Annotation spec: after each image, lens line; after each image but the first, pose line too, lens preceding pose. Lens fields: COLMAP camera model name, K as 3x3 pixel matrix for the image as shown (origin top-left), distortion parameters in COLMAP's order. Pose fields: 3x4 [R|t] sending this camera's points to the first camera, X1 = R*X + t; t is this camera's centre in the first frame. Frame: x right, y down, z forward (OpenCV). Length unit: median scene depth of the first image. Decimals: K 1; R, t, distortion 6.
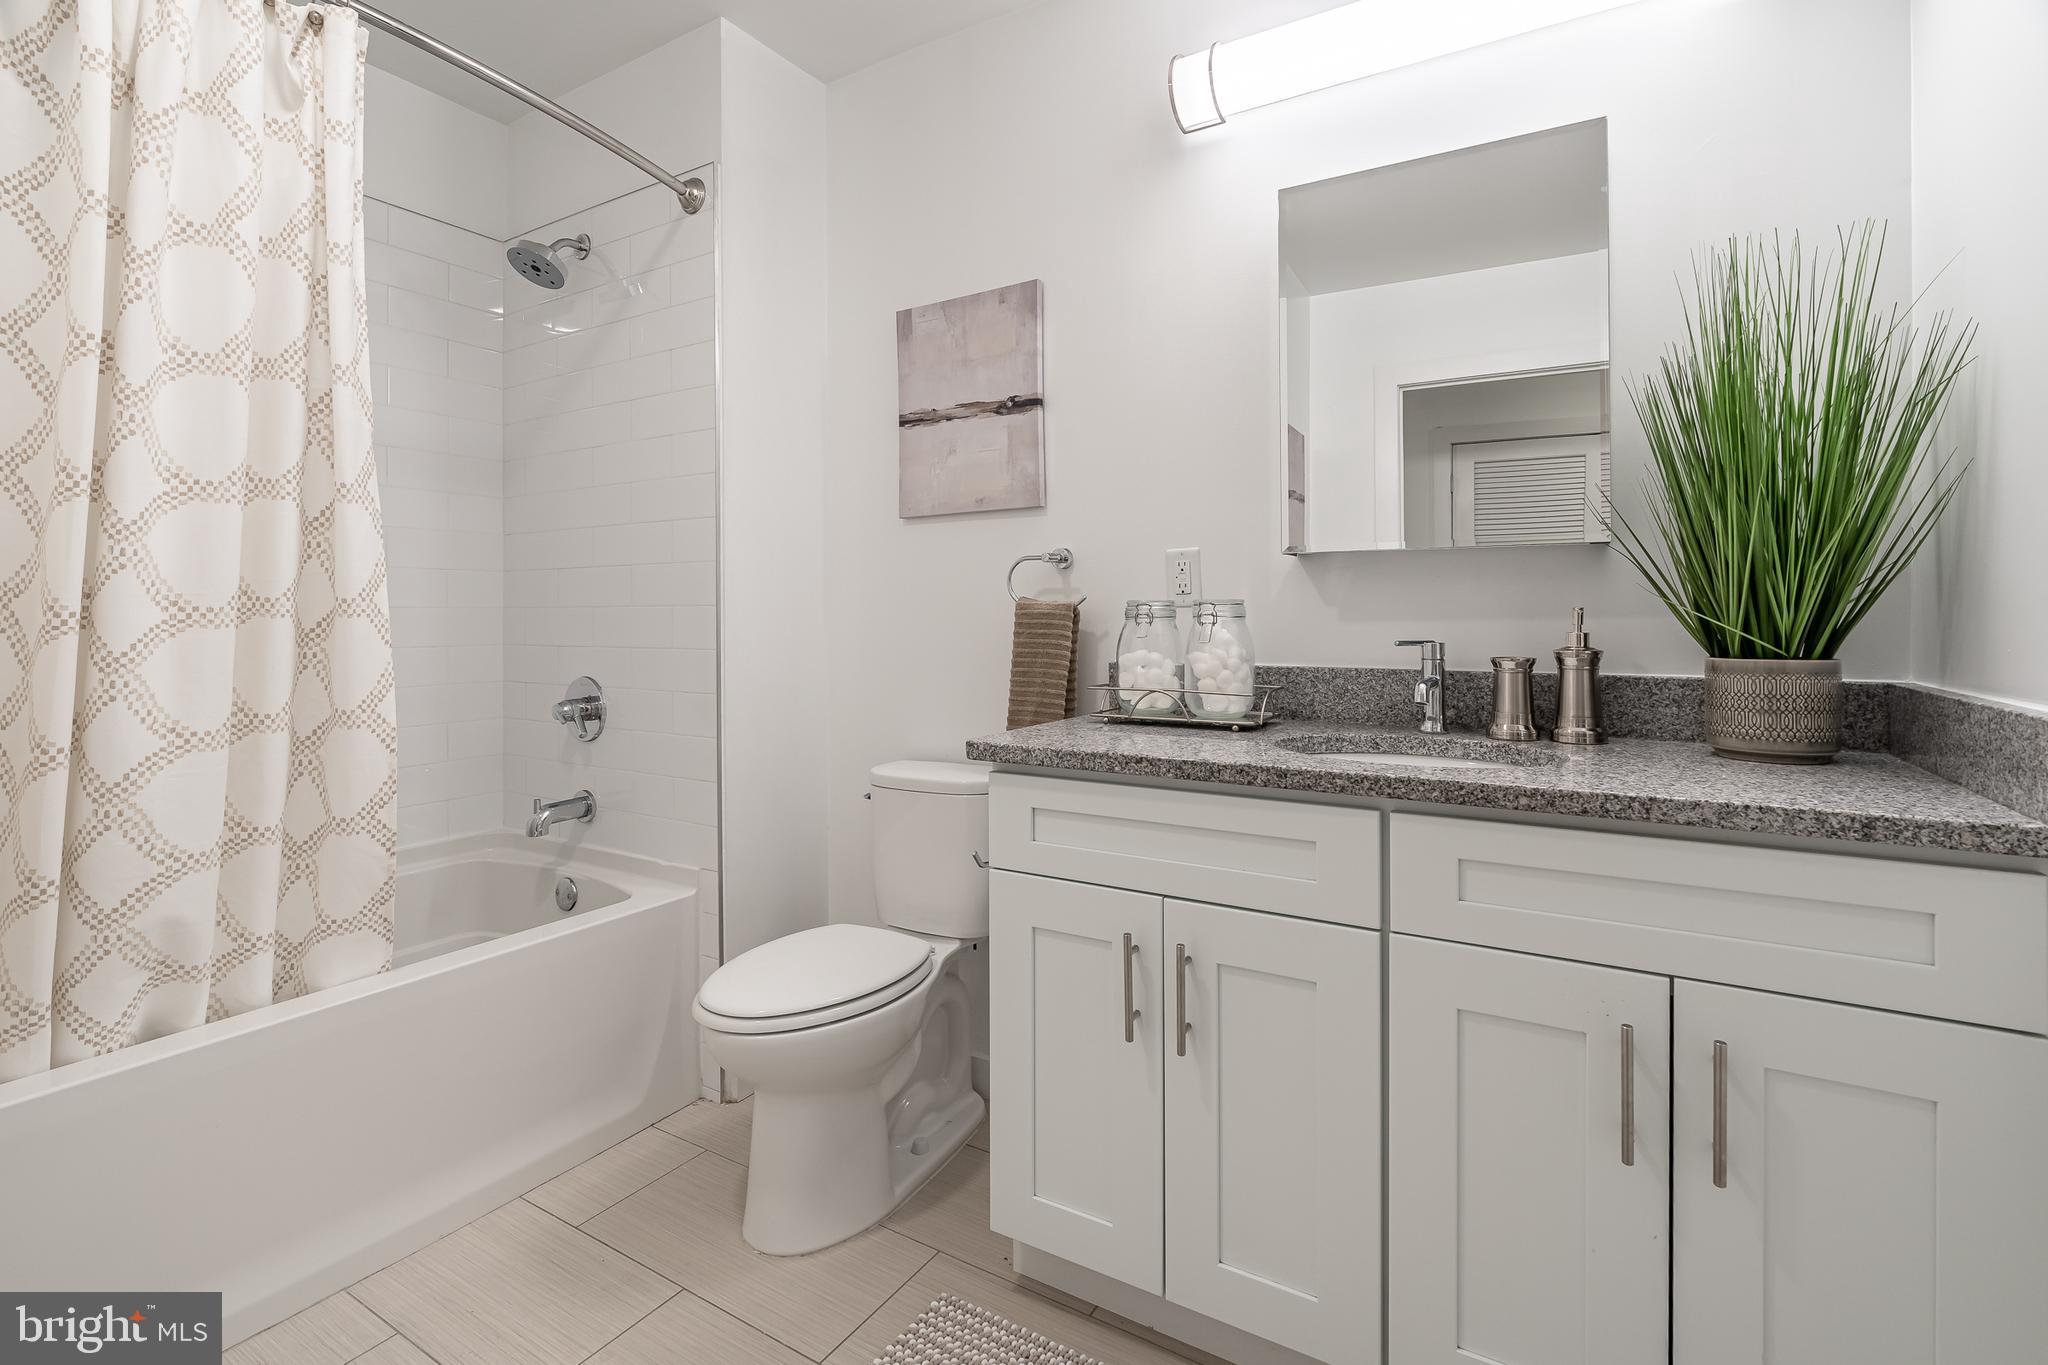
lens RADIAL K [[910.5, 0, 1024.6], [0, 910.5, 625.1], [0, 0, 1]] dist [-0.003524, 0.000223]
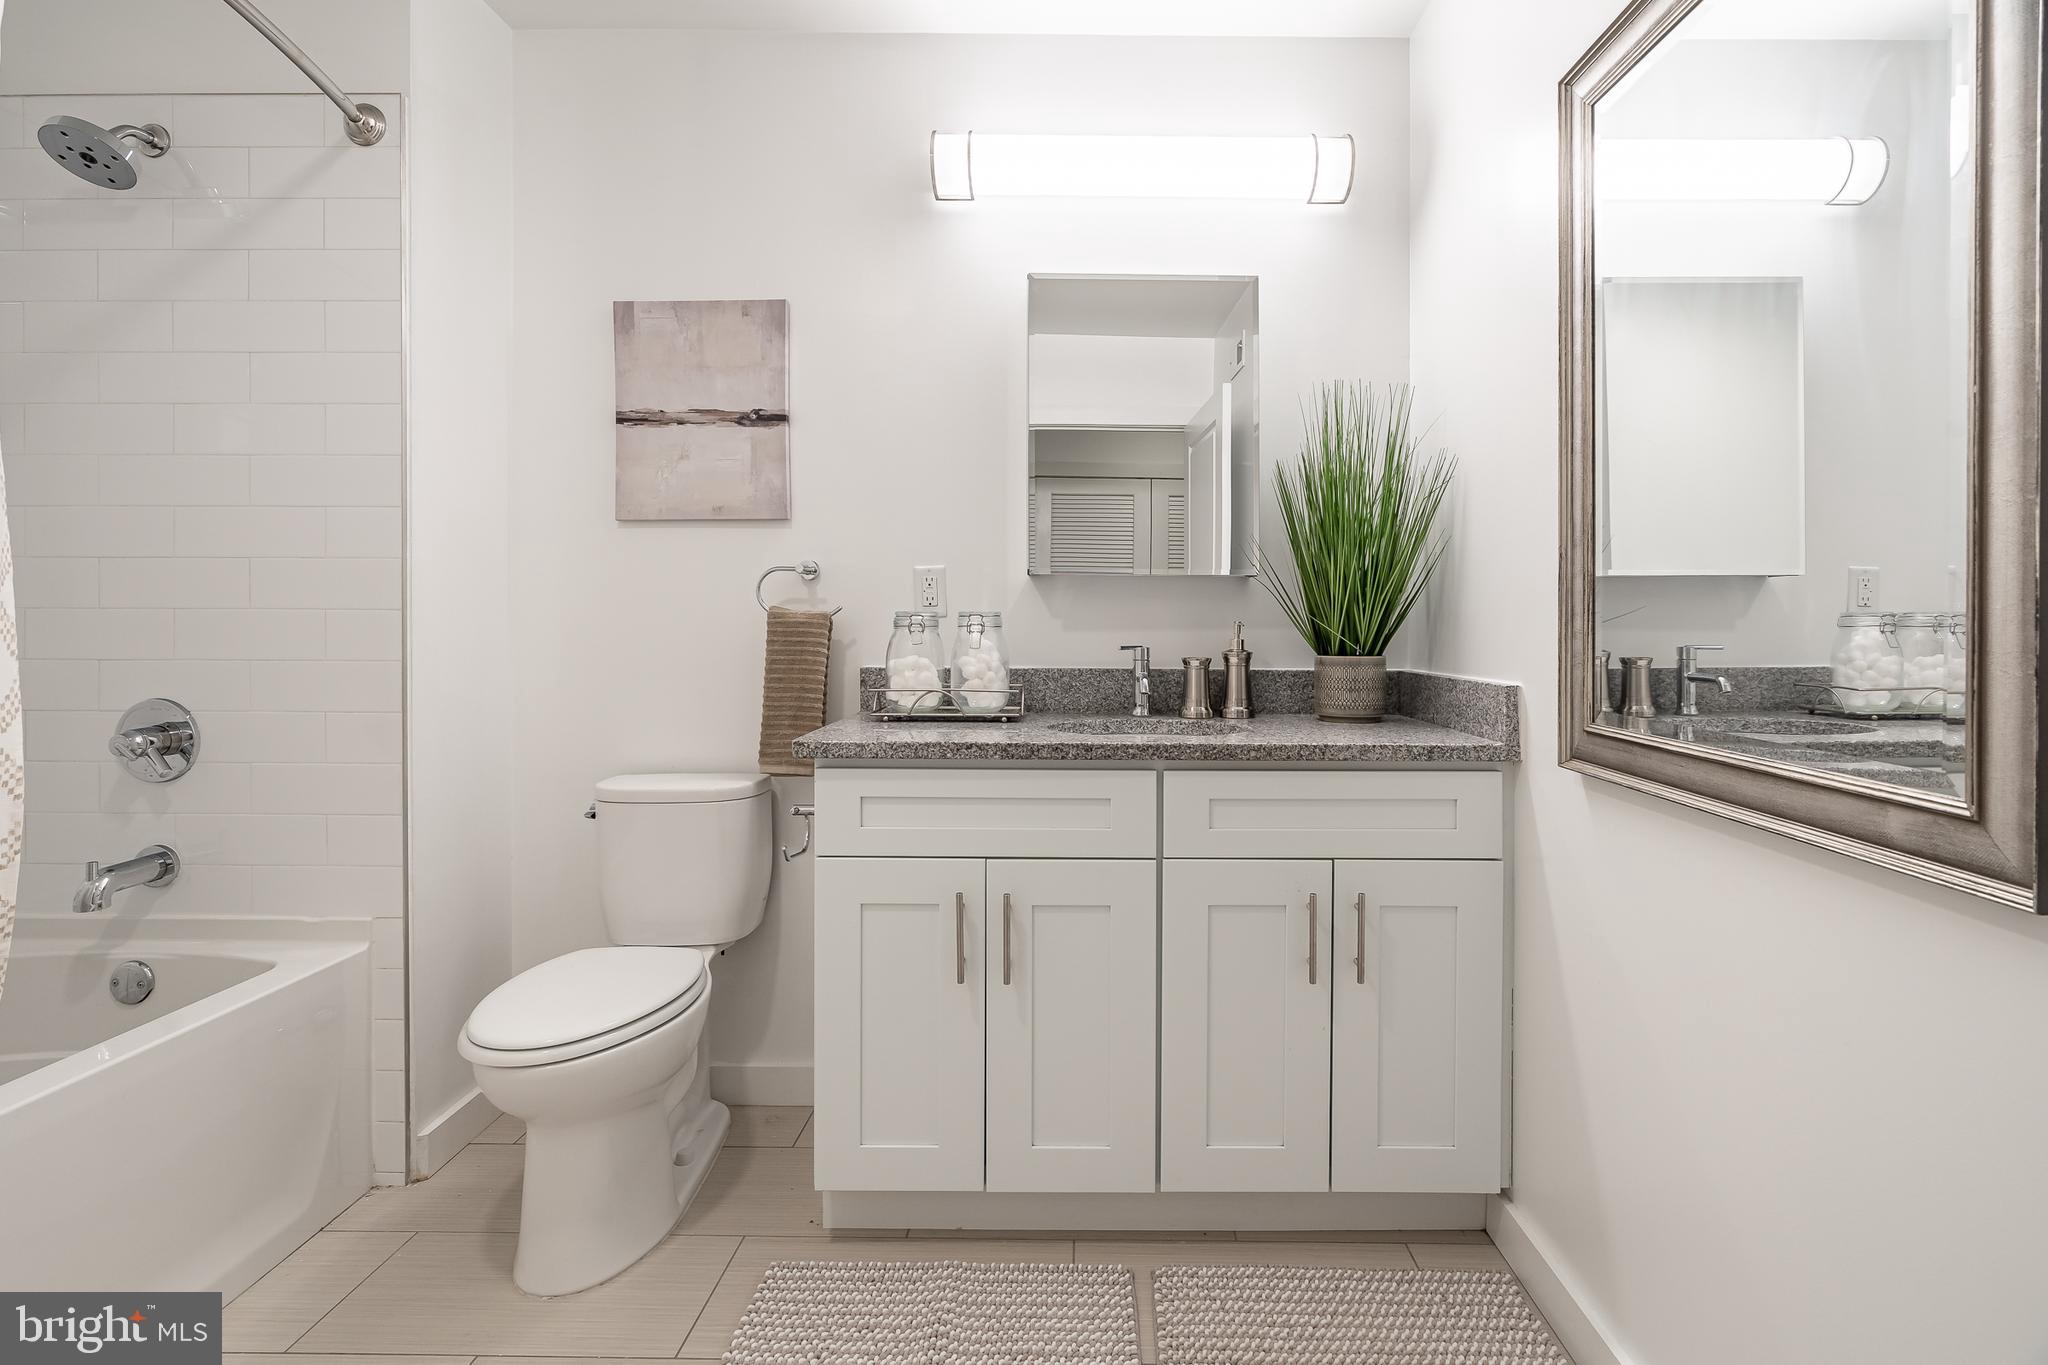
lens RADIAL K [[949.2, 0, 1026.3], [0, 949.2, 642.1], [0, 0, 1]] dist [-0.005887, 0.001031]
pose [[0.866889, -0.001440, 0.498499, -0.337149], [-0.001788, 0.999980, 0.005997, 0.003461], [-0.498498, -0.006089, 0.866870, -0.089061]]
